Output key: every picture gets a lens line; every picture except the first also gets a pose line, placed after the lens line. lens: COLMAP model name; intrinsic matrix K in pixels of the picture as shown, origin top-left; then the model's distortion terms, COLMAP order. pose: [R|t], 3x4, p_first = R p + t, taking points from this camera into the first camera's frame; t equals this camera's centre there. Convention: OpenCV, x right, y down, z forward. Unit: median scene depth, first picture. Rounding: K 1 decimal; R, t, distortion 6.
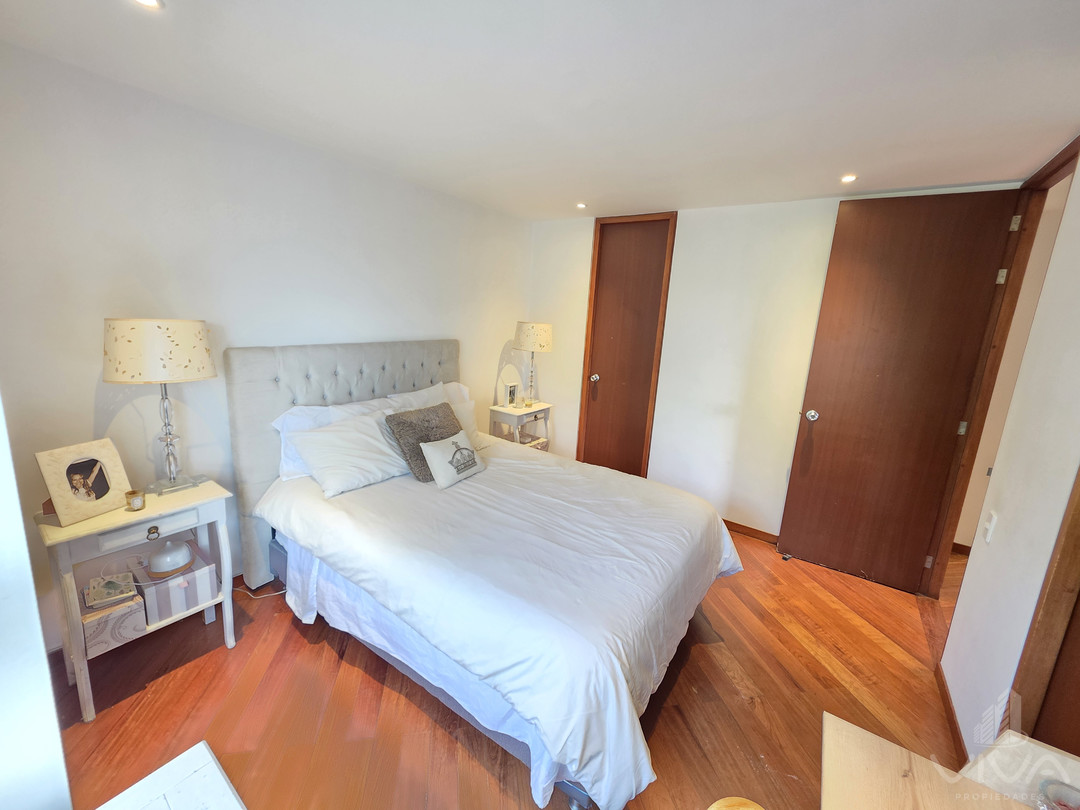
lens RADIAL K [[430.3, 0, 531.5], [0, 430.3, 390.9], [0, 0, 1]] dist [0.002247, 0.000060]
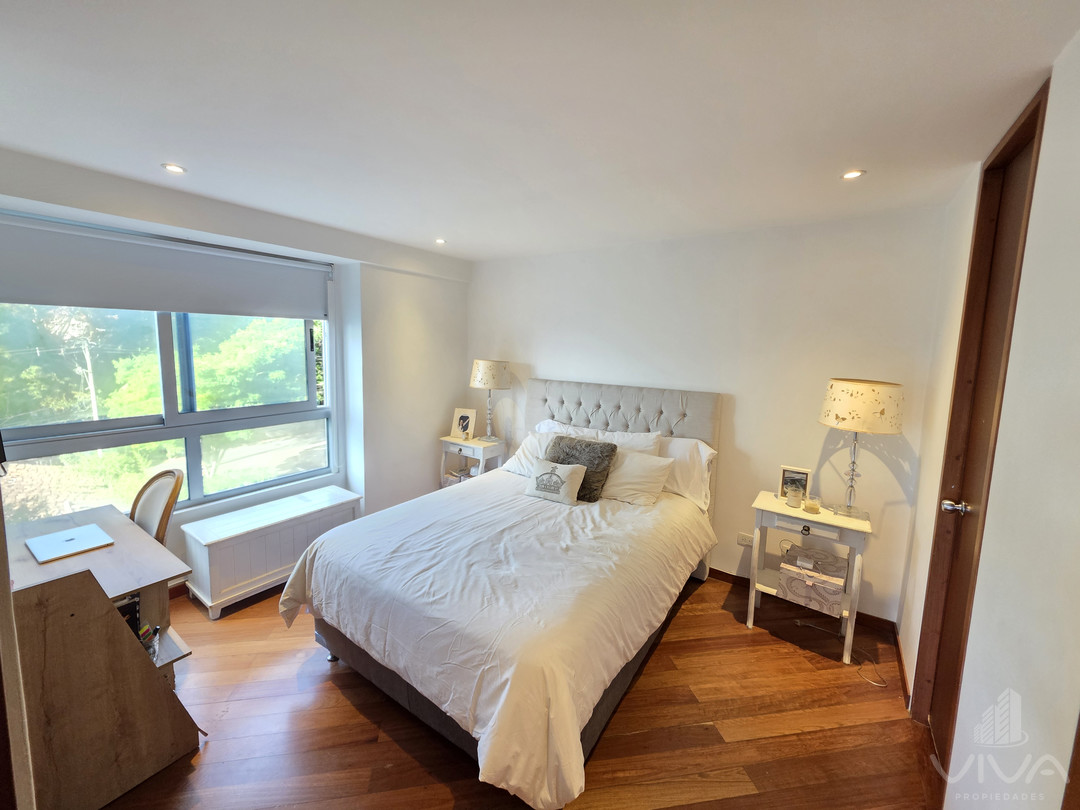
lens RADIAL K [[430.3, 0, 531.5], [0, 430.3, 390.9], [0, 0, 1]] dist [0.002247, 0.000060]
pose [[-0.003440, 0.053627, -0.998555, 0.988239], [-0.212454, 0.975726, 0.053133, -0.131514], [0.977165, 0.212330, 0.008037, 0.910598]]
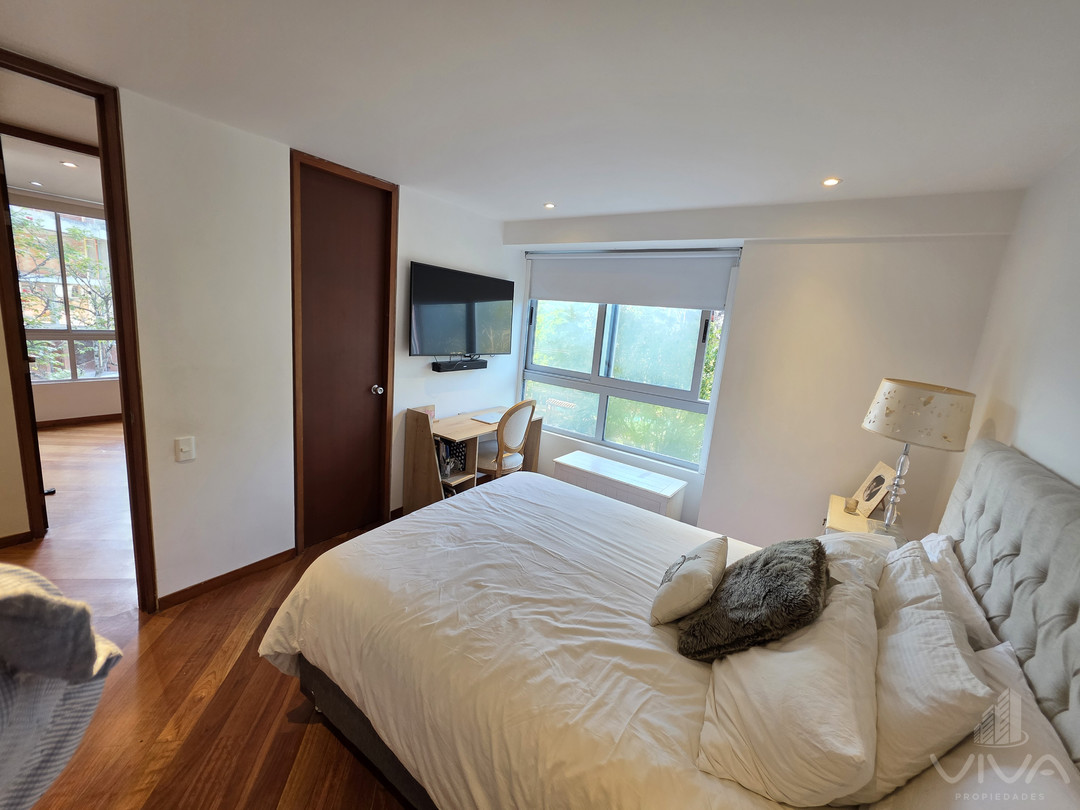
lens RADIAL K [[430.3, 0, 531.5], [0, 430.3, 390.9], [0, 0, 1]] dist [0.002247, 0.000060]
pose [[-0.989581, -0.143112, -0.015780, 0.113026], [-0.139102, 0.922013, 0.361307, -0.310119], [-0.037158, 0.359737, -0.932313, 1.554448]]
